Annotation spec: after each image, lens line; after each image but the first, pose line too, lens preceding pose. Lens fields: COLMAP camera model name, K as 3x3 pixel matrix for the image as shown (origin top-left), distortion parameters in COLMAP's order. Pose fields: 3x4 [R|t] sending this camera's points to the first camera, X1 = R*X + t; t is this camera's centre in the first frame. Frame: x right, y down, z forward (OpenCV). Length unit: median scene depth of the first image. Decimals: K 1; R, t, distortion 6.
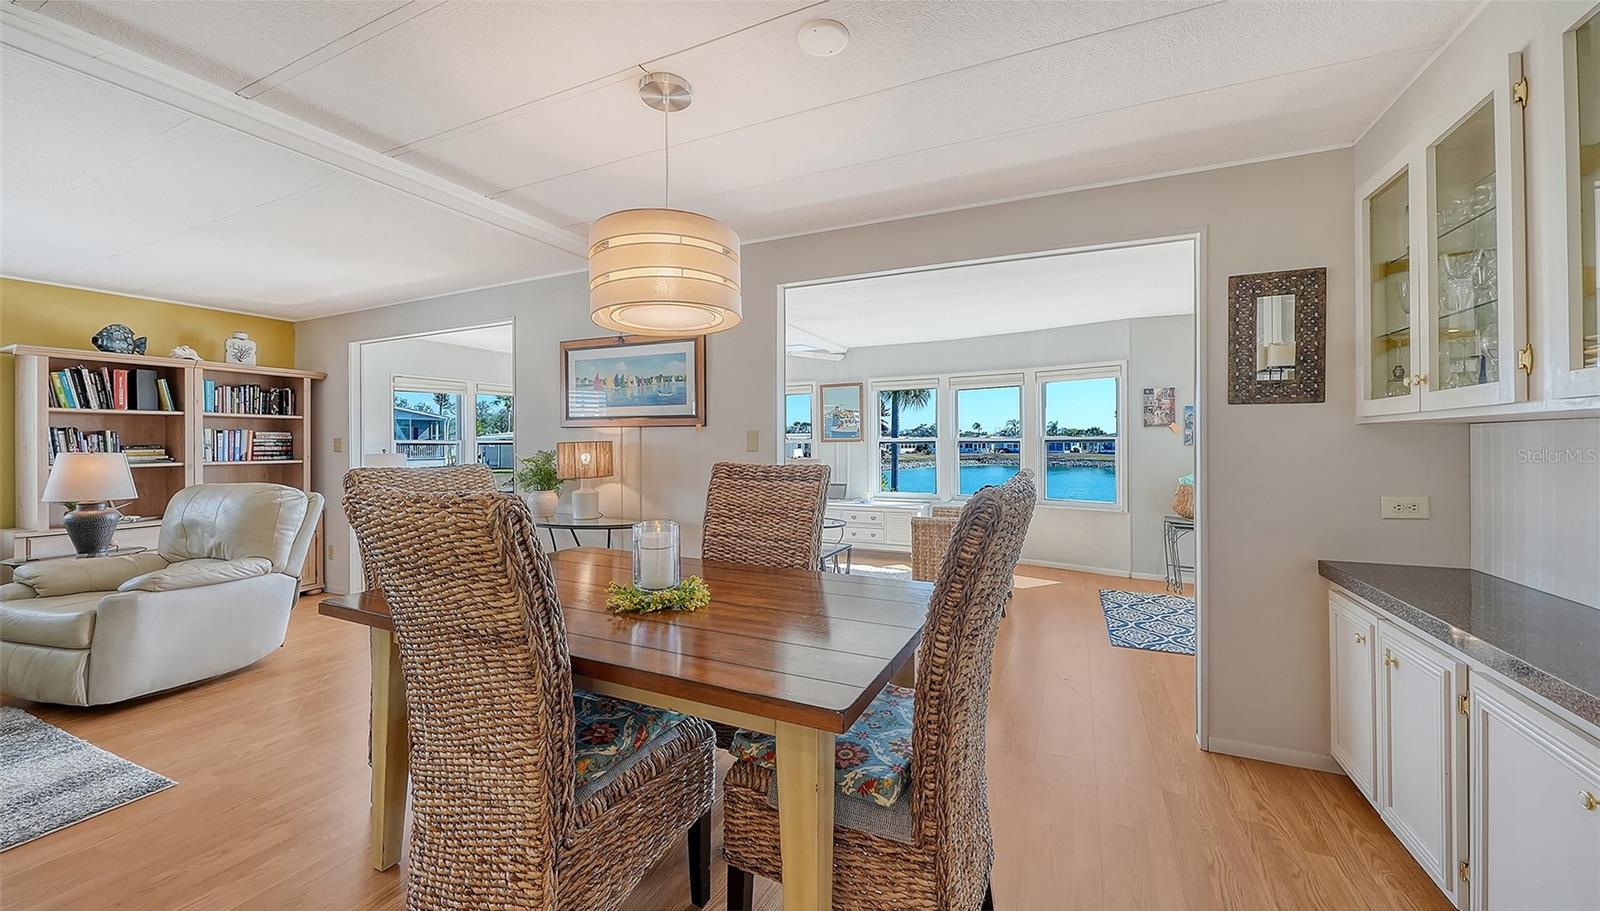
lens RADIAL K [[575.9, 0, 805.4], [0, 575.9, 445.2], [0, 0, 1]] dist [-0.000800, -0.000015]
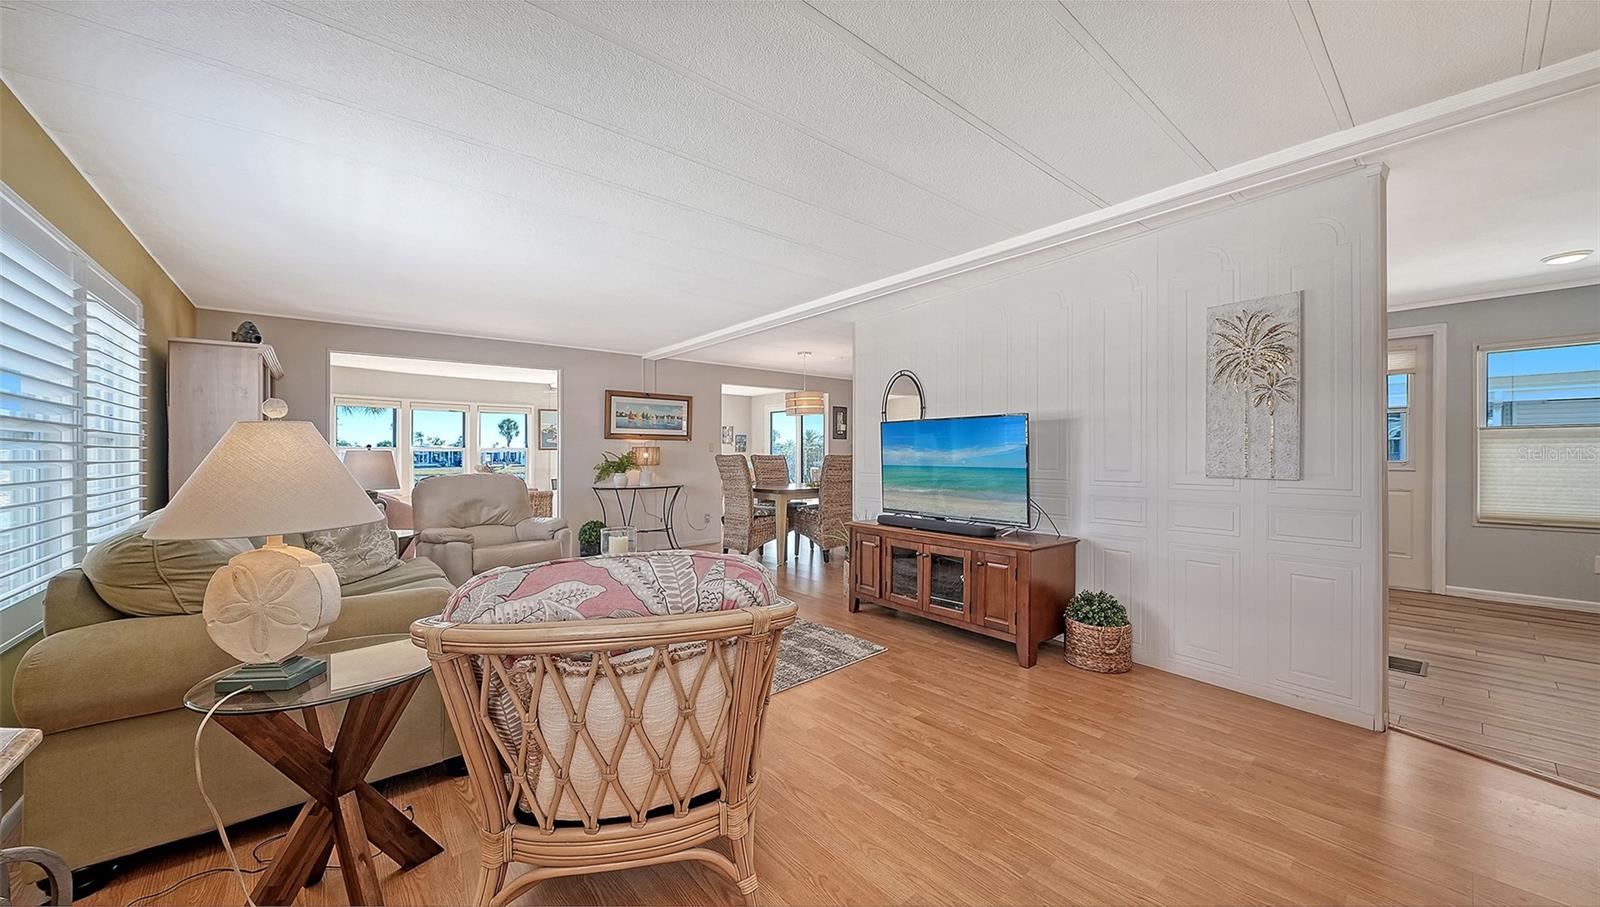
lens RADIAL K [[575.9, 0, 801.4], [0, 575.9, 454.1], [0, 0, 1]] dist [-0.000800, -0.000015]
pose [[0.420191, 0.001215, 0.907435, -1.927948], [0.002752, 0.999993, -0.002613, 0.023451], [-0.907432, 0.003595, 0.420185, -0.282400]]
